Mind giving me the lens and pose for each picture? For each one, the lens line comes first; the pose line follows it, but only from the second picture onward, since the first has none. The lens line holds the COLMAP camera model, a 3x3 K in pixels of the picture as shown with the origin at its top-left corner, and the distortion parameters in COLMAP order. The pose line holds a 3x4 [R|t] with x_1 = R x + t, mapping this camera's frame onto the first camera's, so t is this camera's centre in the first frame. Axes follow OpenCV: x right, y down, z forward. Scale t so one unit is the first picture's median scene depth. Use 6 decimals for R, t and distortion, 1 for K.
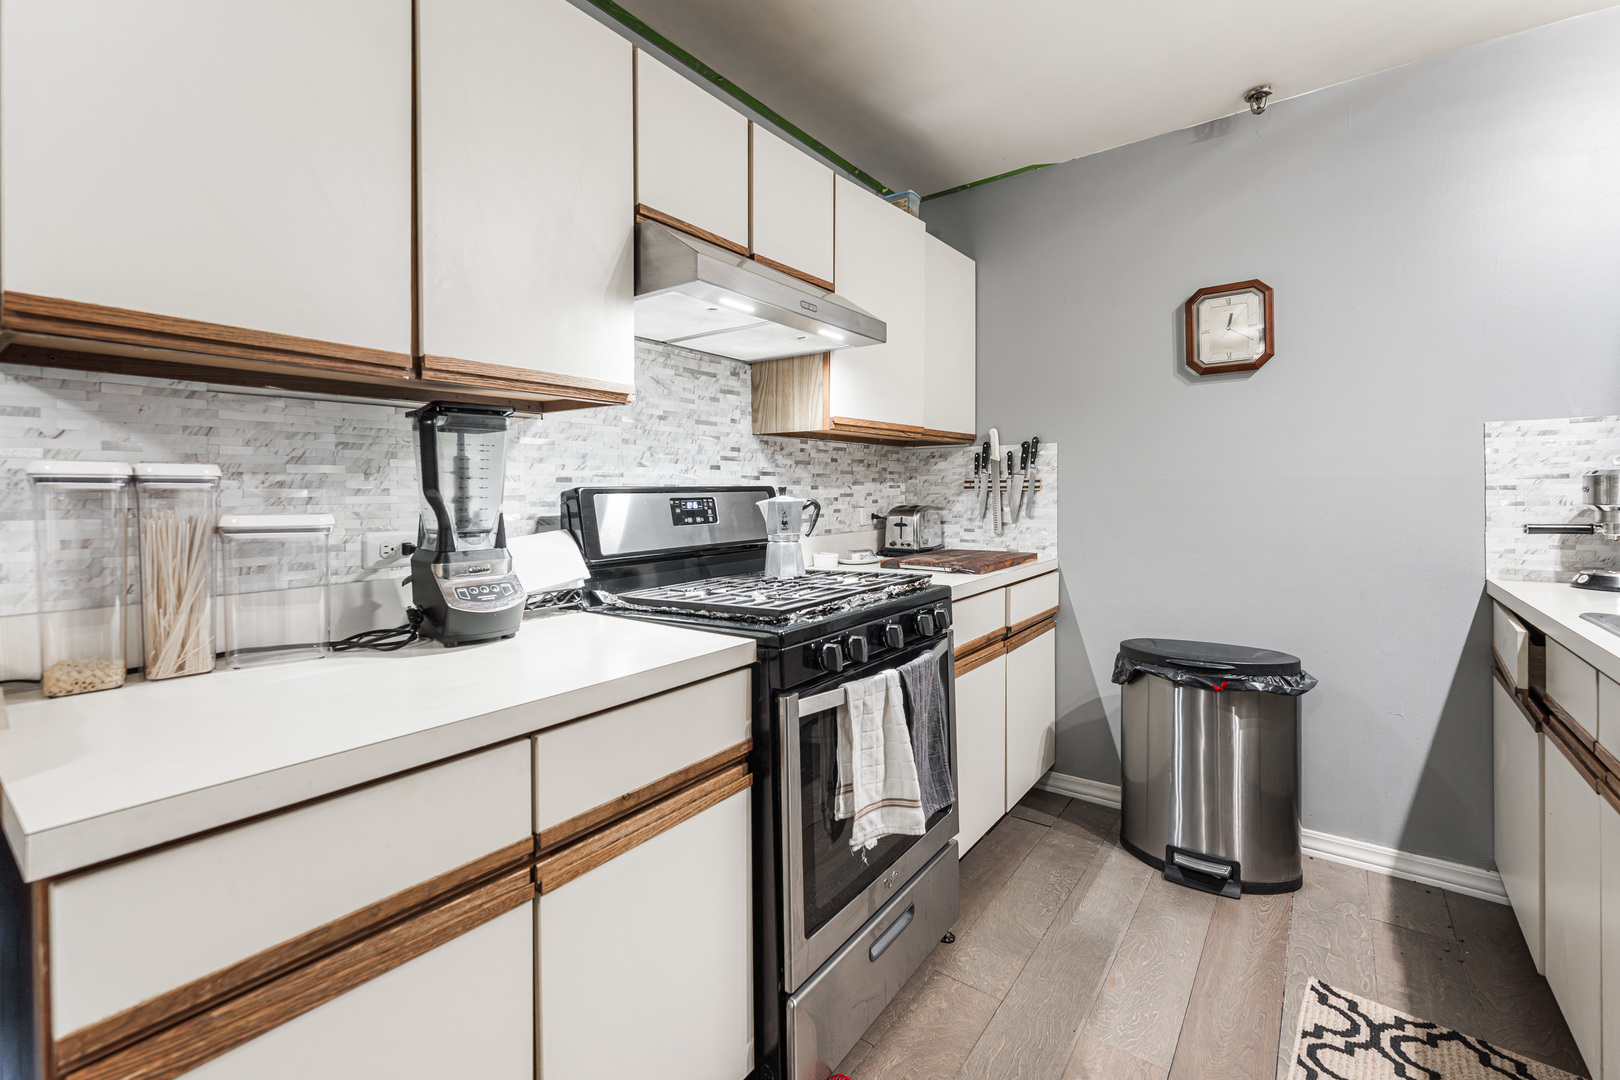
lens RADIAL K [[693.9, 0, 765.0], [0, 693.9, 501.9], [0, 0, 1]] dist [0.000416, 0.000155]
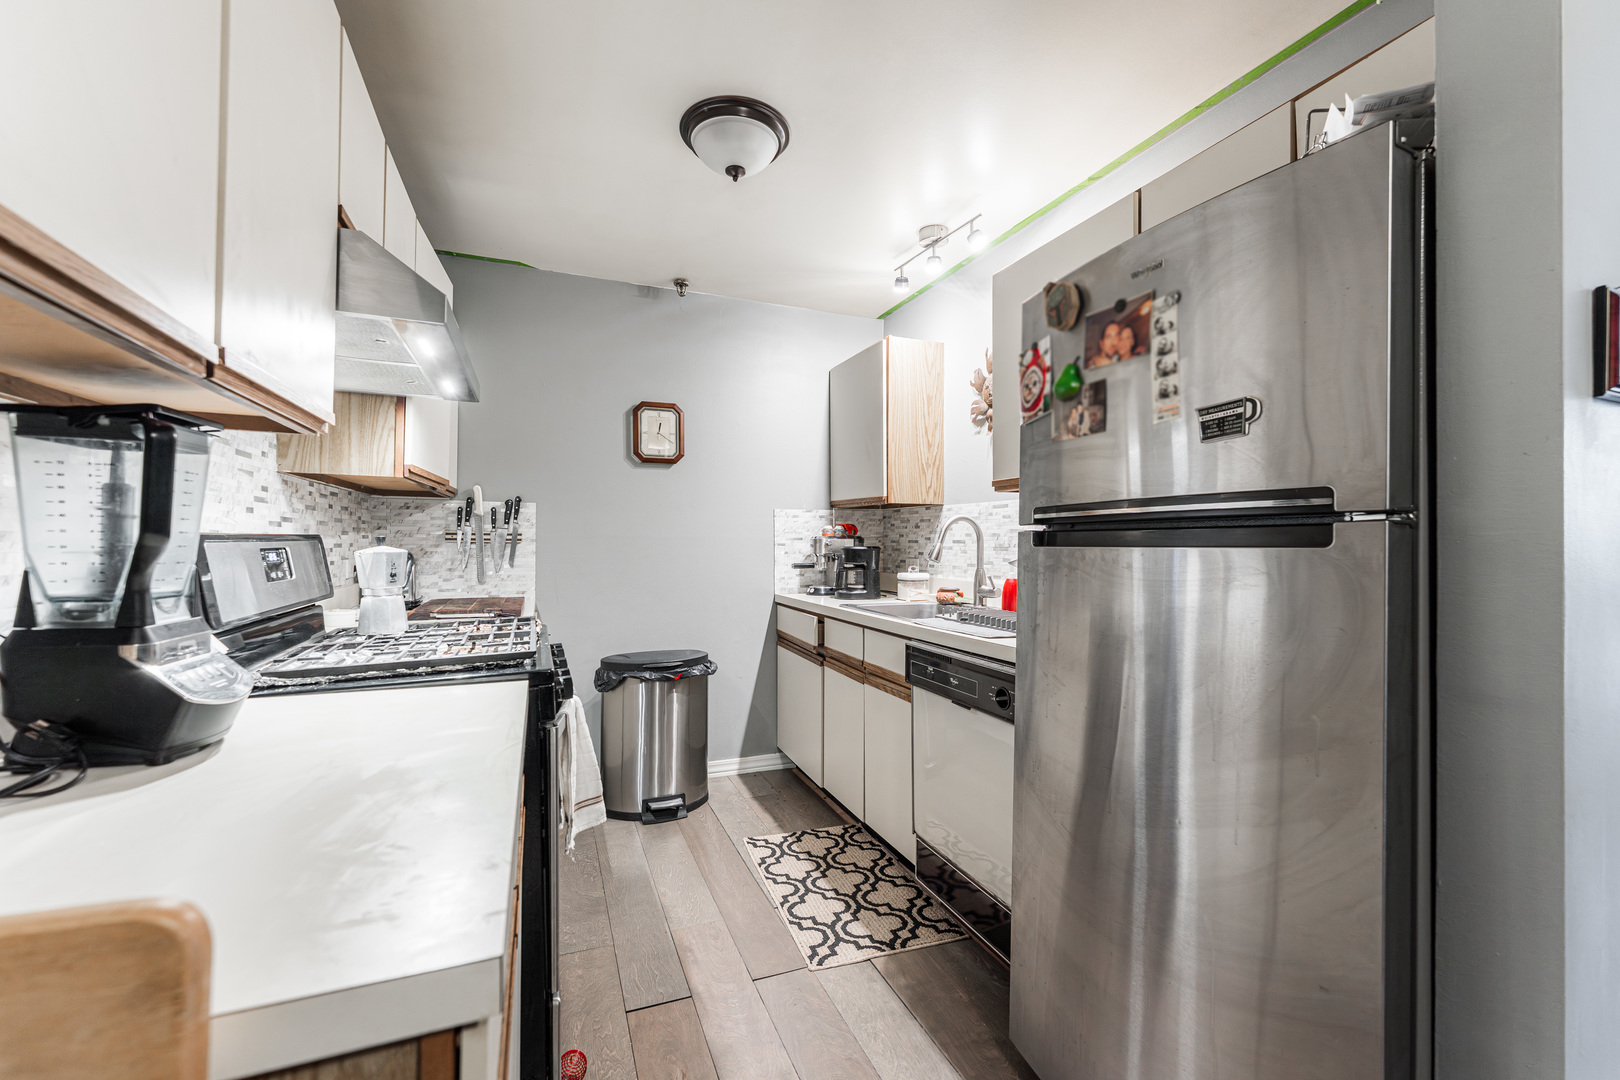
lens RADIAL K [[641.8, 0, 796.0], [0, 641.8, 541.5], [0, 0, 1]] dist [0.000319, 0.000087]
pose [[0.514773, 0.013366, 0.857222, -0.372750], [0.002365, 0.999853, -0.017009, 0.000979], [-0.857323, 0.010783, 0.514665, 0.073486]]
